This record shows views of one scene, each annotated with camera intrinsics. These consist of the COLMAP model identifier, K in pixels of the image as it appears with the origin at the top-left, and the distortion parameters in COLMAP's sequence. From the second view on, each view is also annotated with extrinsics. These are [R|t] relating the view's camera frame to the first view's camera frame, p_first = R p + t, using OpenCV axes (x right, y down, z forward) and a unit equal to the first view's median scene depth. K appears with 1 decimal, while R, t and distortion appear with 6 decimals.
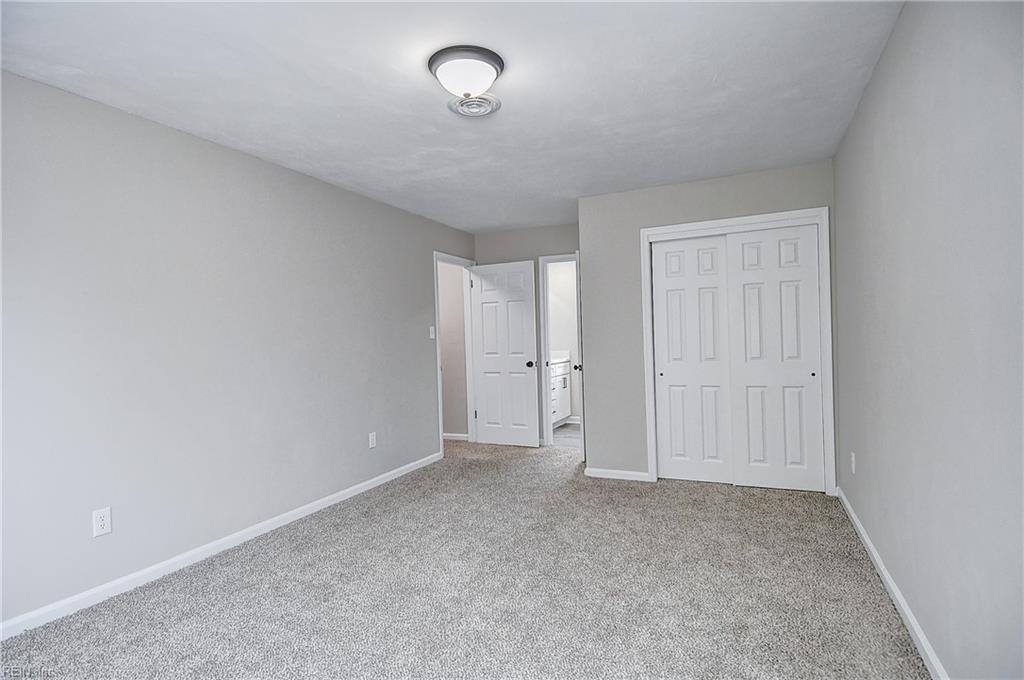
lens RADIAL K [[538.1, 0, 512.0], [0, 538.1, 340.0], [0, 0, 1]] dist [-0.001835, -0.000350]
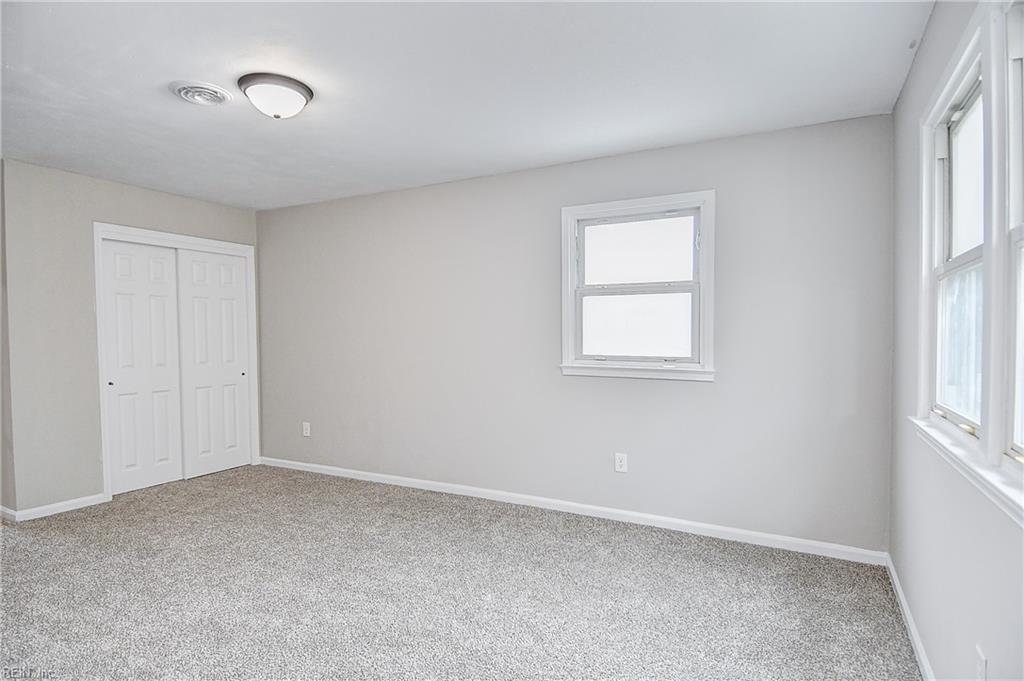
lens RADIAL K [[534.7, 0, 512.0], [0, 534.7, 340.5], [0, 0, 1]] dist [0.000567, -0.000992]
pose [[0.075329, 0.016265, 0.997026, -0.646573], [0.004808, 0.999849, -0.016674, 0.008538], [-0.997147, 0.006050, 0.075239, 0.261778]]
